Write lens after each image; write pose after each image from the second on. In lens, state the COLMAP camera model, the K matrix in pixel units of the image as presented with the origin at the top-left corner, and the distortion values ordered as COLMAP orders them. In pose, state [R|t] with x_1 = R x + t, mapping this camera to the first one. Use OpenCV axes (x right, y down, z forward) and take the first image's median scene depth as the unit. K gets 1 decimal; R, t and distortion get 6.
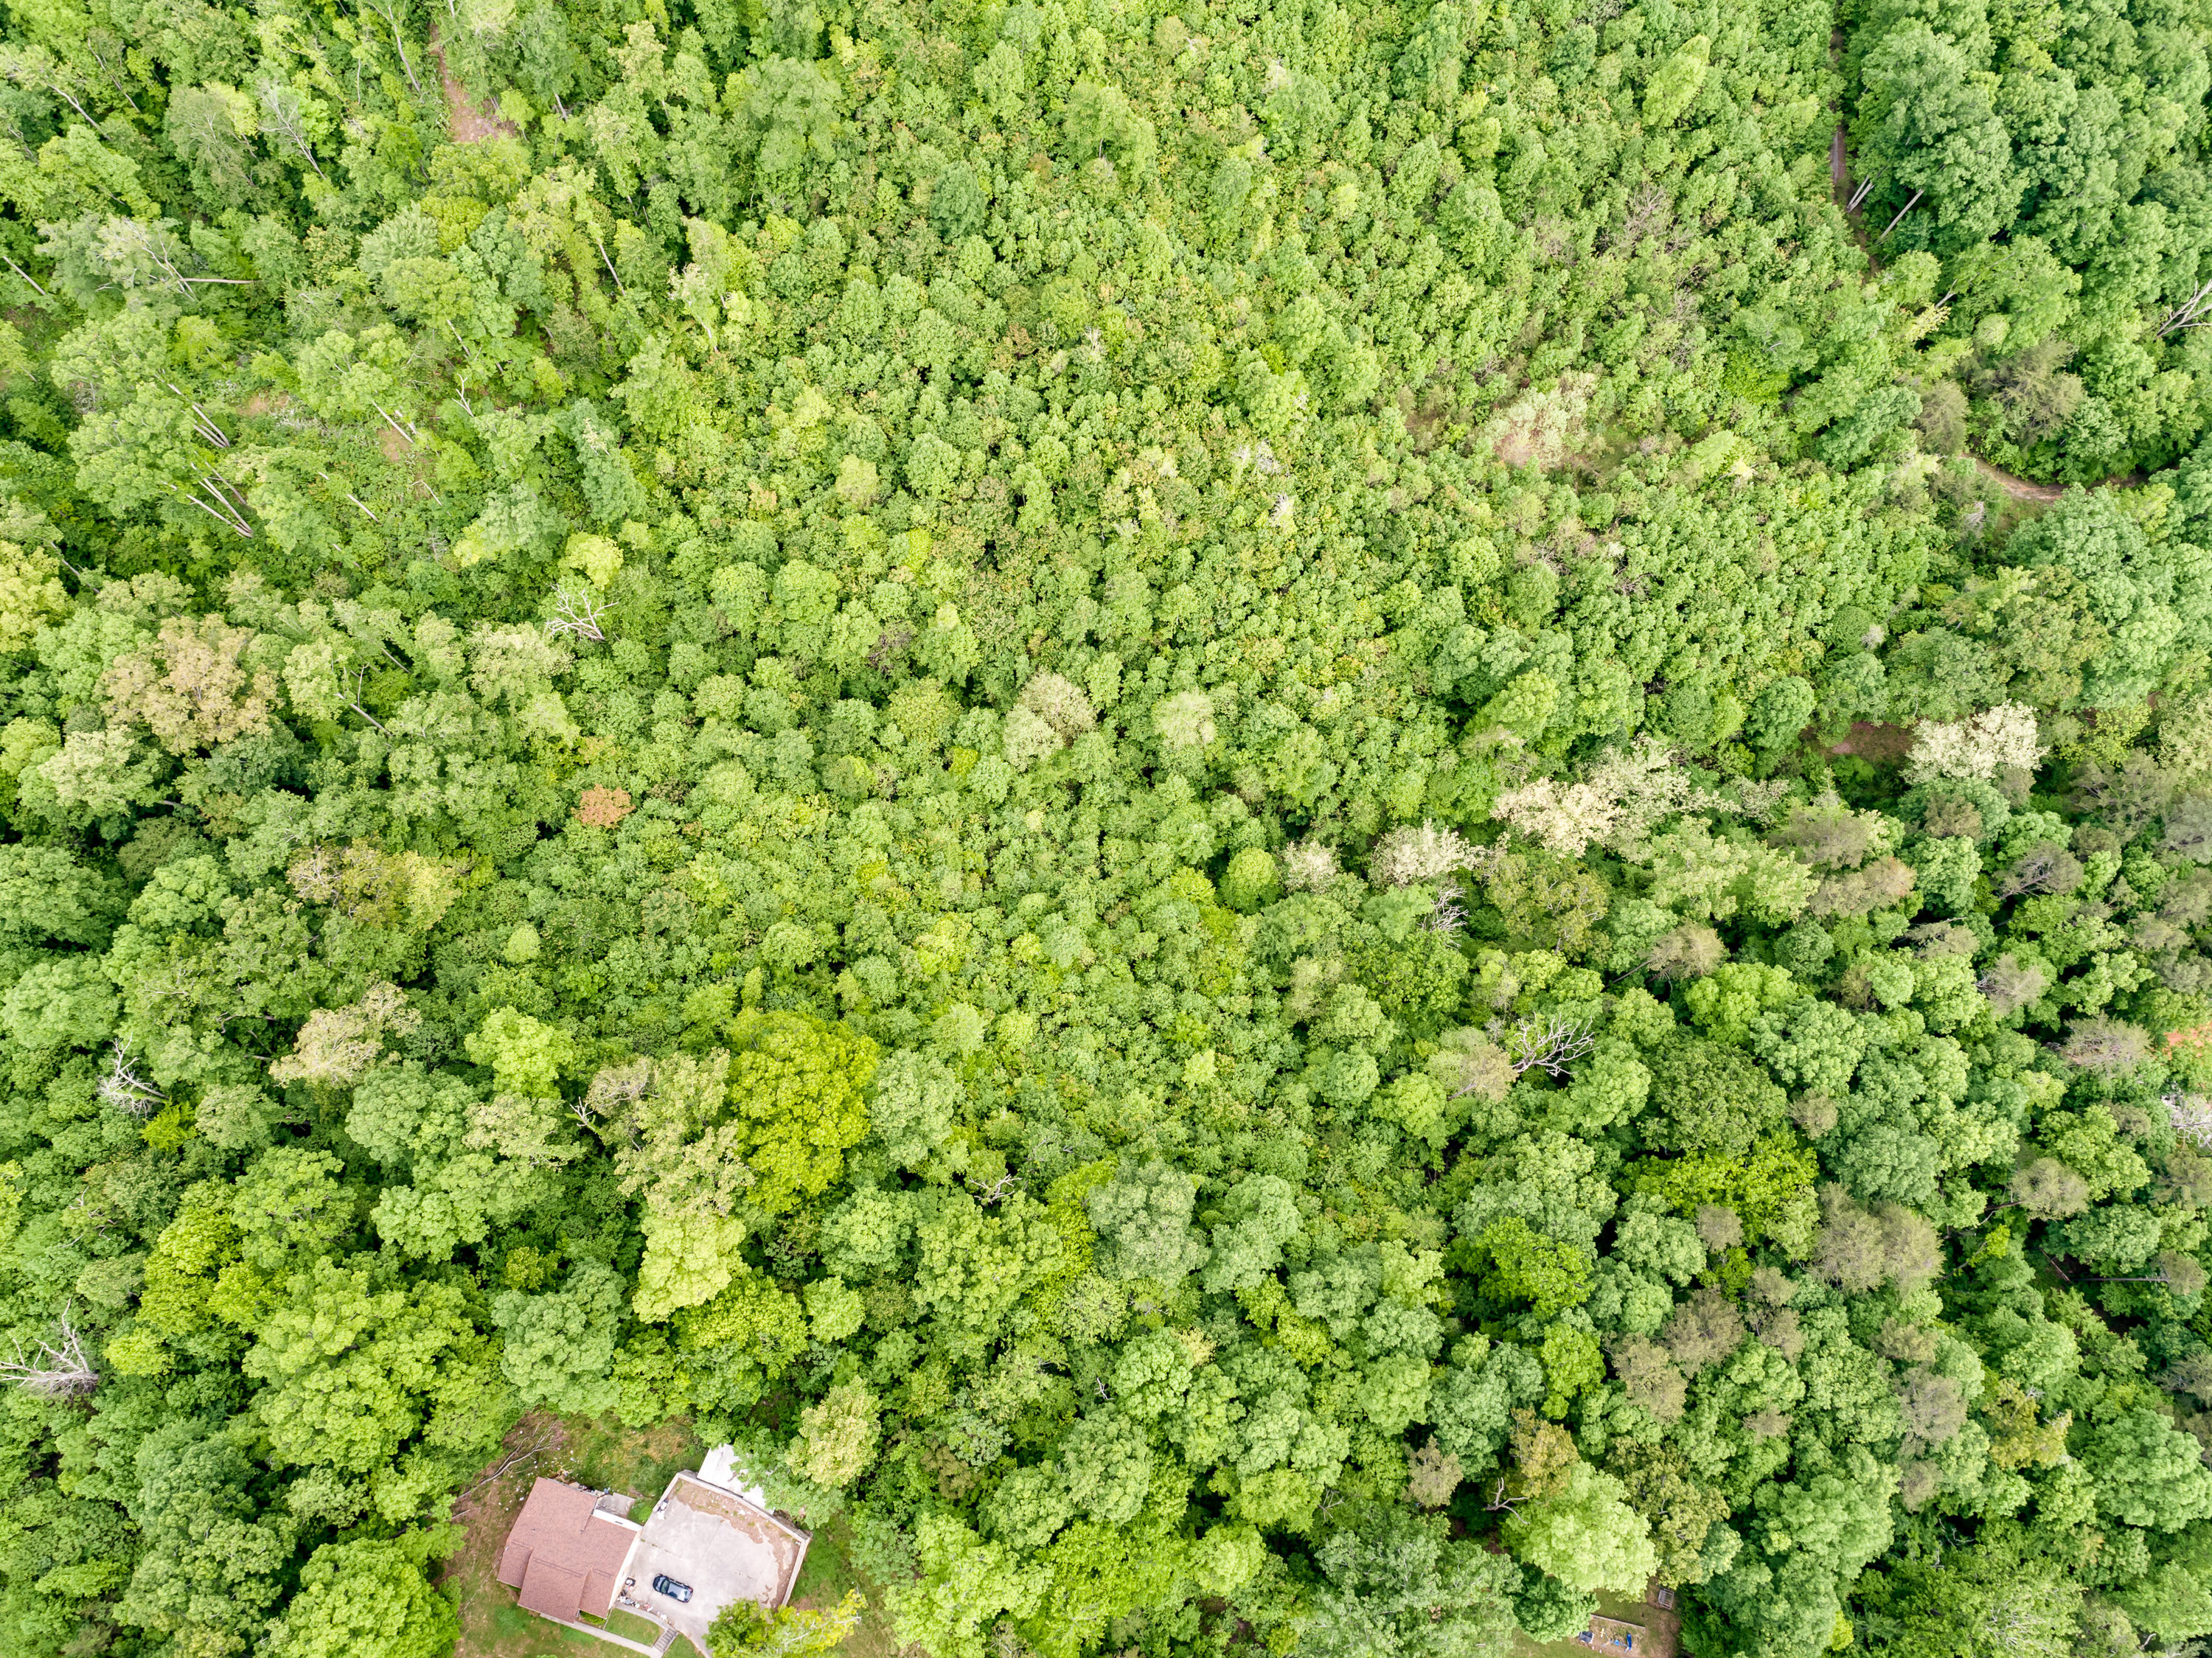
lens RADIAL K [[1658.7, 0, 1119.6], [0, 1658.7, 826.6], [0, 0, 1]] dist [-0.026023, 0.011948]
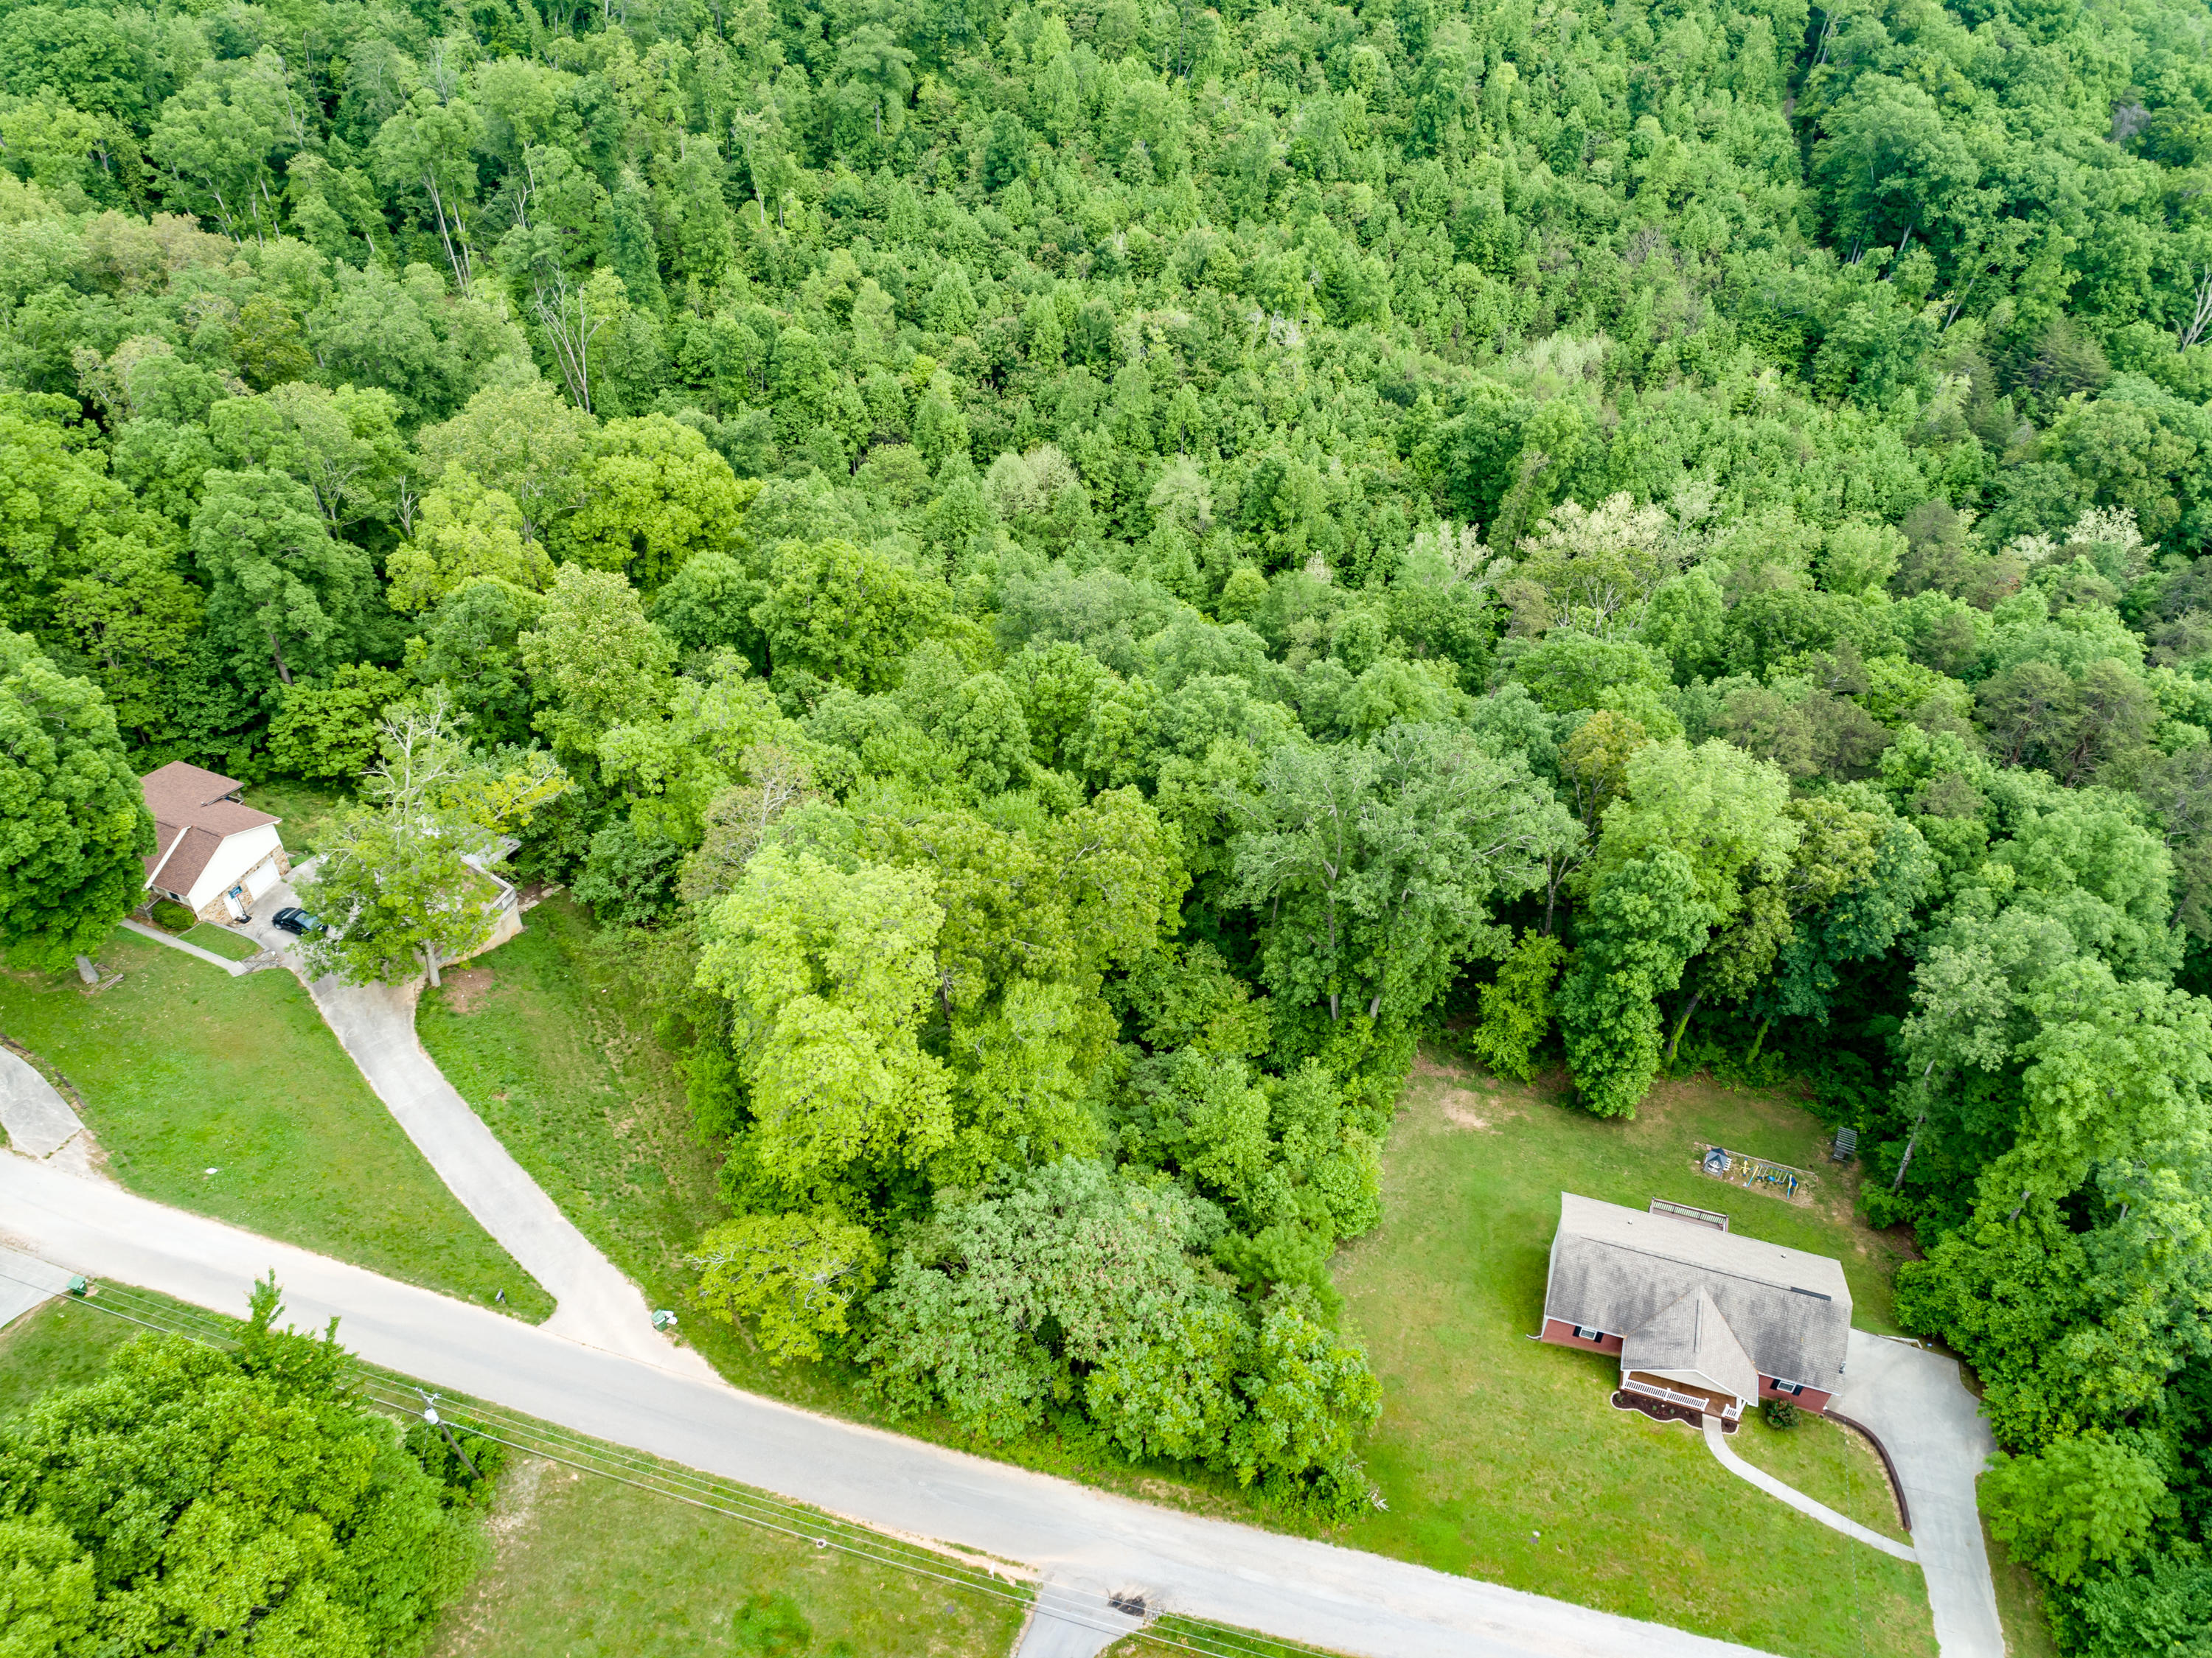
lens RADIAL K [[1658.7, 0, 1119.6], [0, 1658.7, 826.6], [0, 0, 1]] dist [-0.026023, 0.011948]
pose [[0.995912, 0.057917, -0.069320, 0.080720], [-0.086921, 0.823310, -0.560898, 0.613392], [0.024586, 0.564630, 0.824978, 0.346172]]
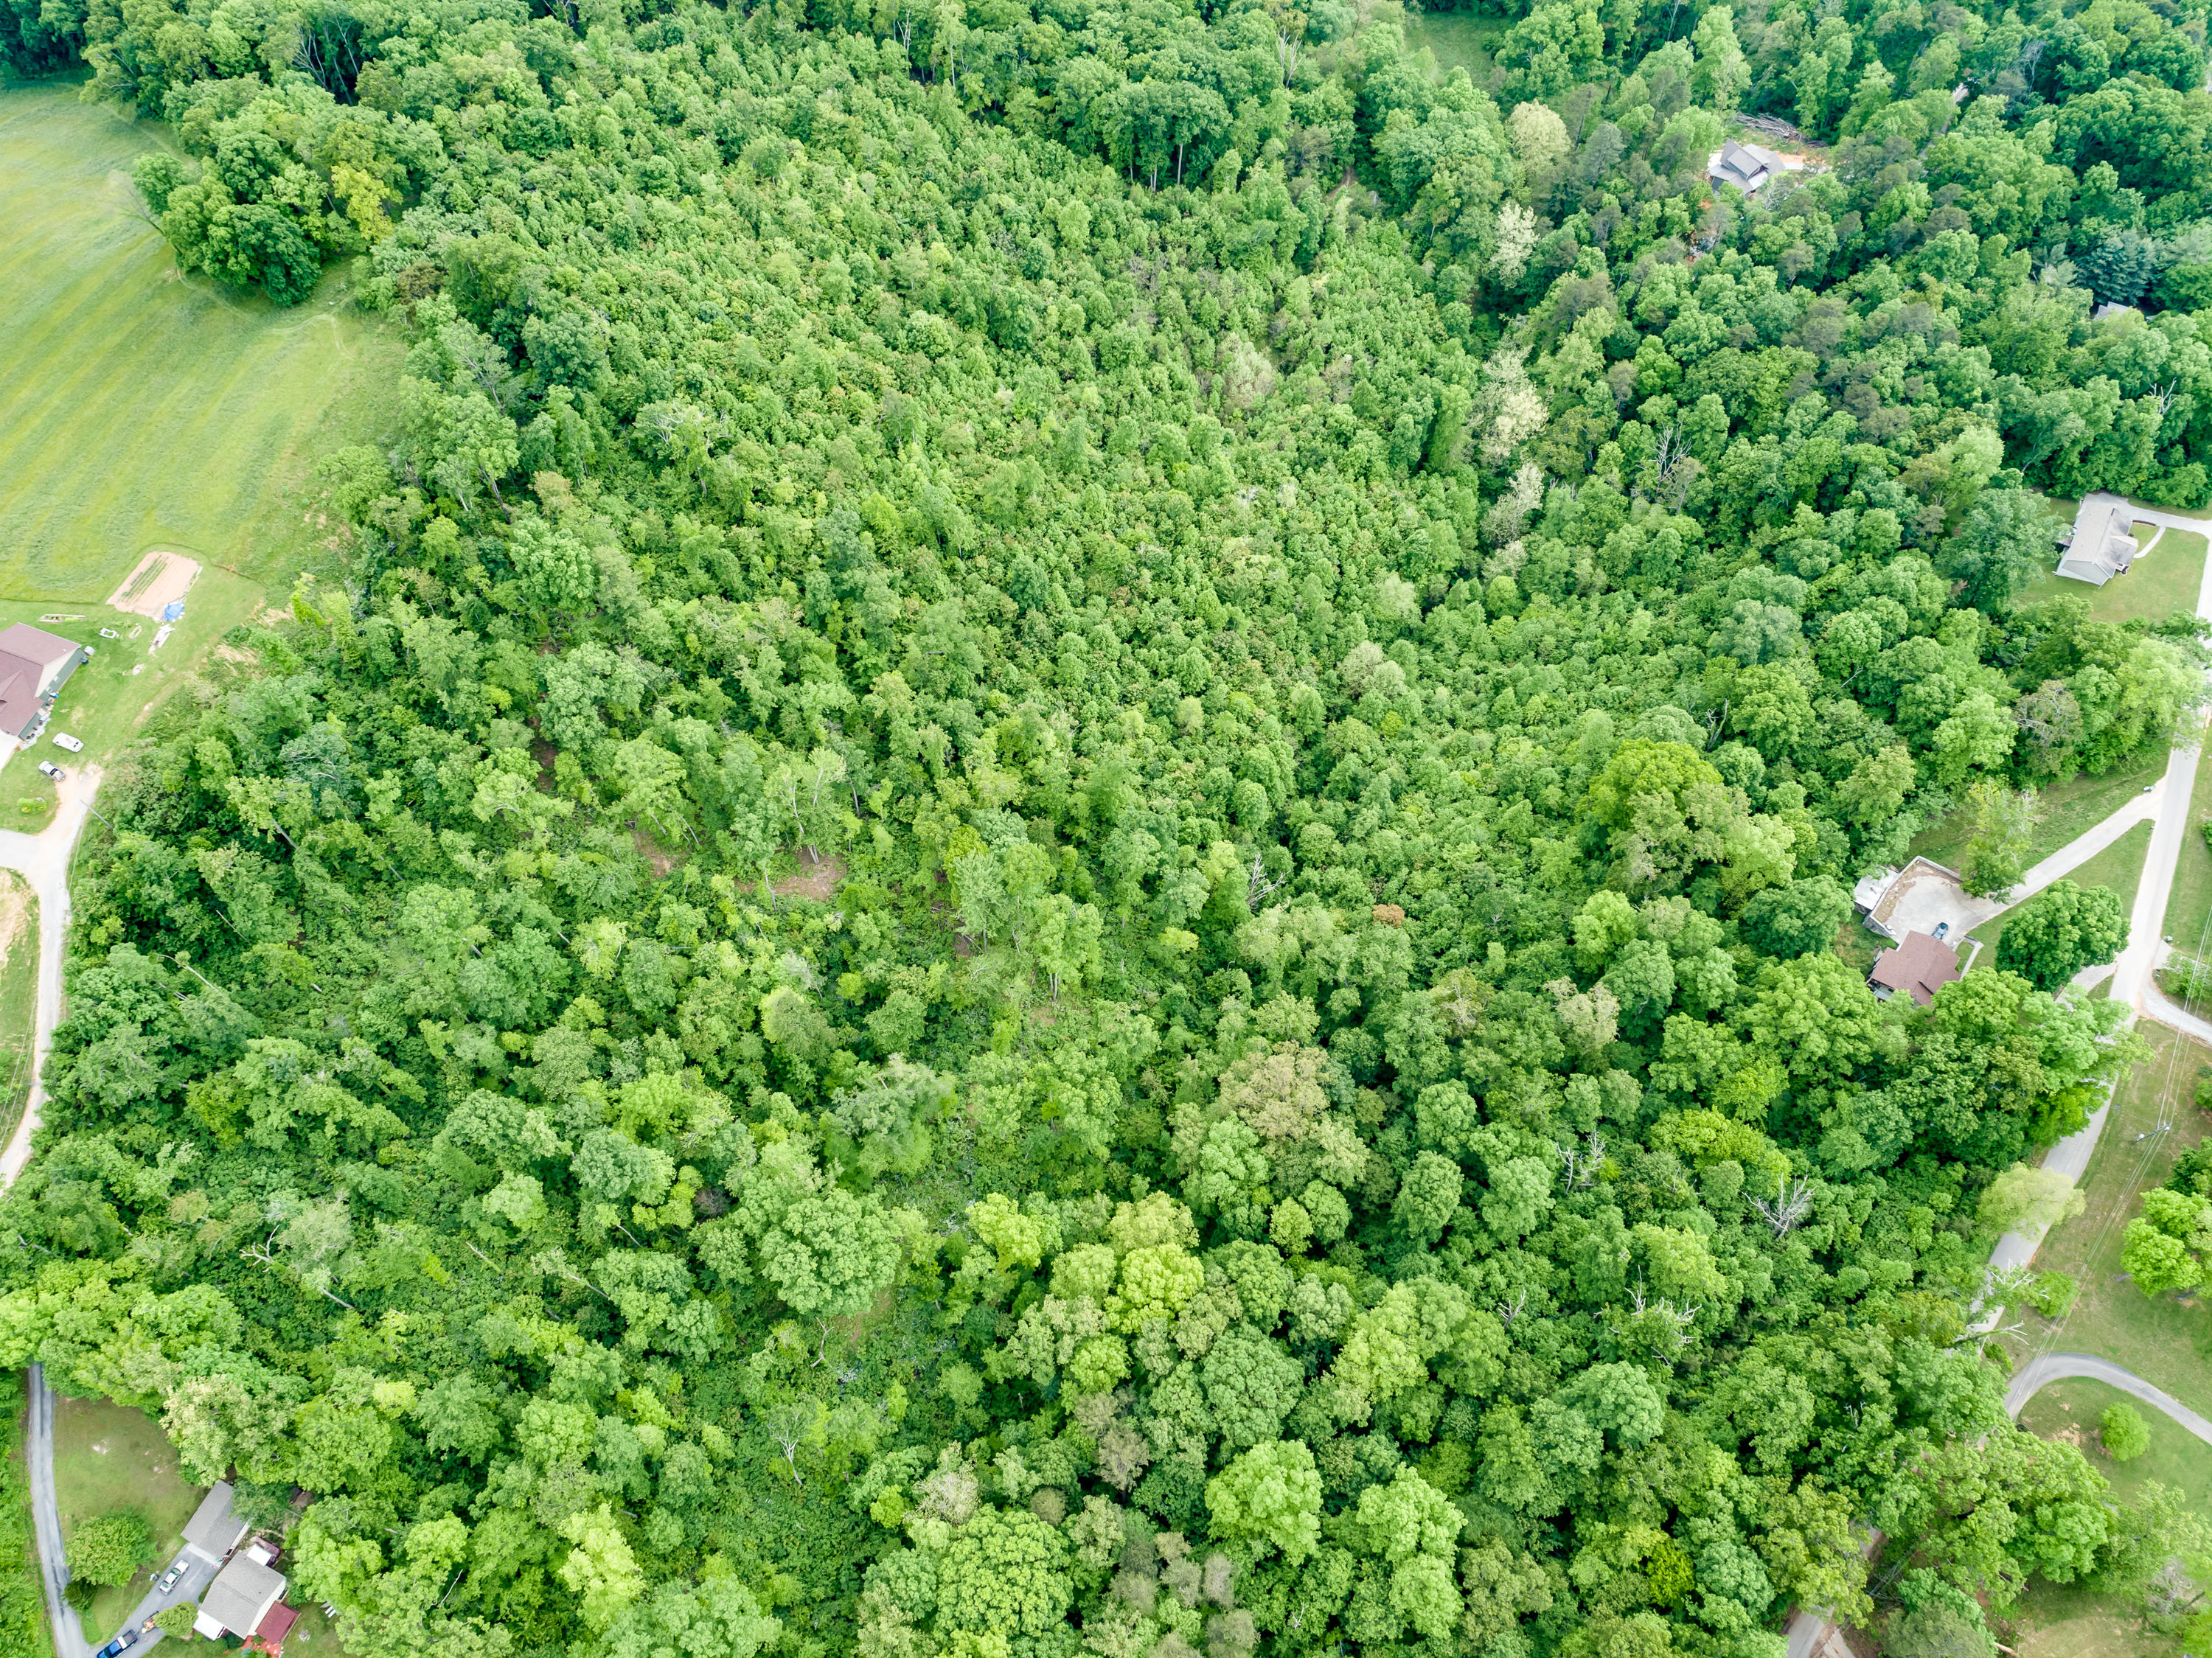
lens RADIAL K [[1658.7, 0, 1119.6], [0, 1658.7, 826.6], [0, 0, 1]] dist [-0.026023, 0.011948]
pose [[0.301137, -0.851698, 0.428868, -0.877636], [0.924977, 0.370223, 0.085746, -0.355567], [-0.231806, 0.370872, 0.899289, -0.232541]]
